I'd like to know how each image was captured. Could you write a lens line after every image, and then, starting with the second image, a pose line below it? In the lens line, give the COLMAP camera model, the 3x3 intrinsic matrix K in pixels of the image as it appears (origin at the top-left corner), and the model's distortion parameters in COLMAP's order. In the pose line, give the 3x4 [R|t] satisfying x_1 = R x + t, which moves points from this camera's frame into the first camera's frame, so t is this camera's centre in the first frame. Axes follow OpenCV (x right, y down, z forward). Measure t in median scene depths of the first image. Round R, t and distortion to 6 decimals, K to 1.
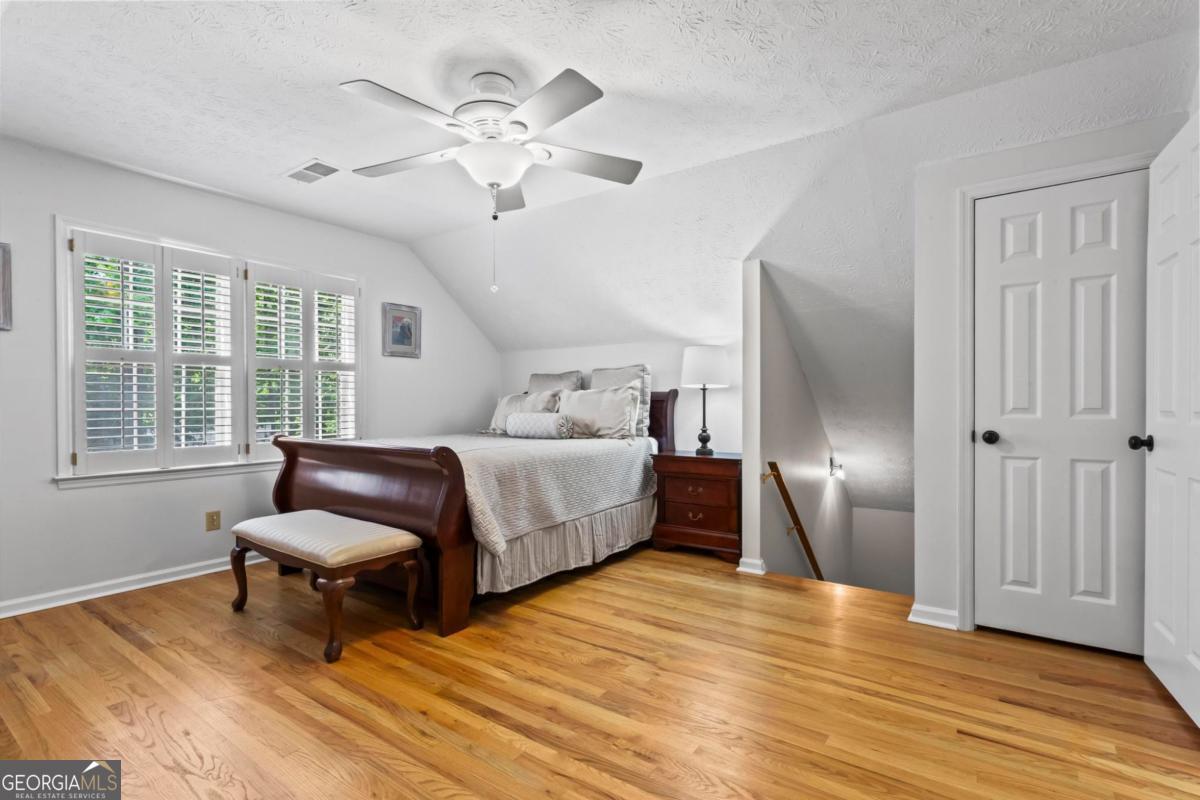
lens RADIAL K [[578.9, 0, 595.1], [0, 578.9, 399.5], [0, 0, 1]] dist [-0.001204, 0.001998]
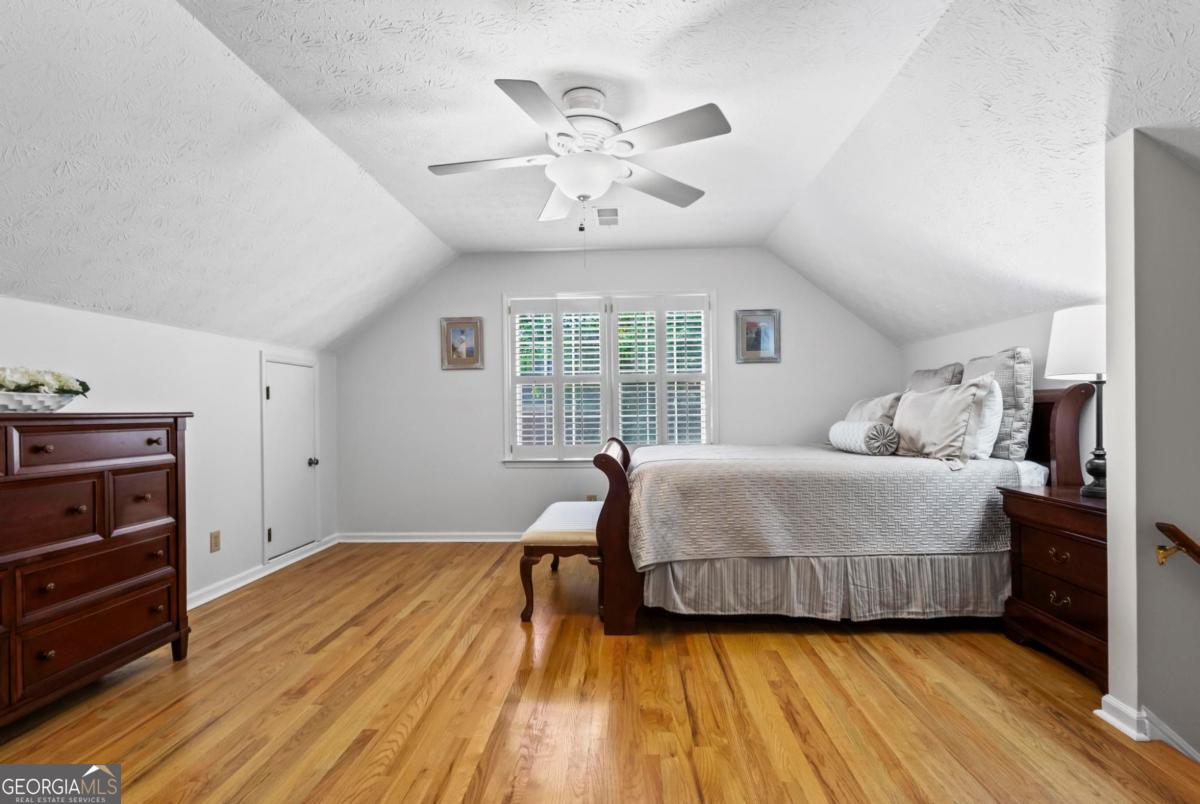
lens RADIAL K [[578.9, 0, 588.8], [0, 578.9, 407.8], [0, 0, 1]] dist [-0.001204, 0.001998]
pose [[0.536508, -0.011145, -0.843821, 0.470130], [0.015561, 0.999873, -0.003312, 0.001416], [0.843752, -0.011354, 0.536614, 0.318844]]
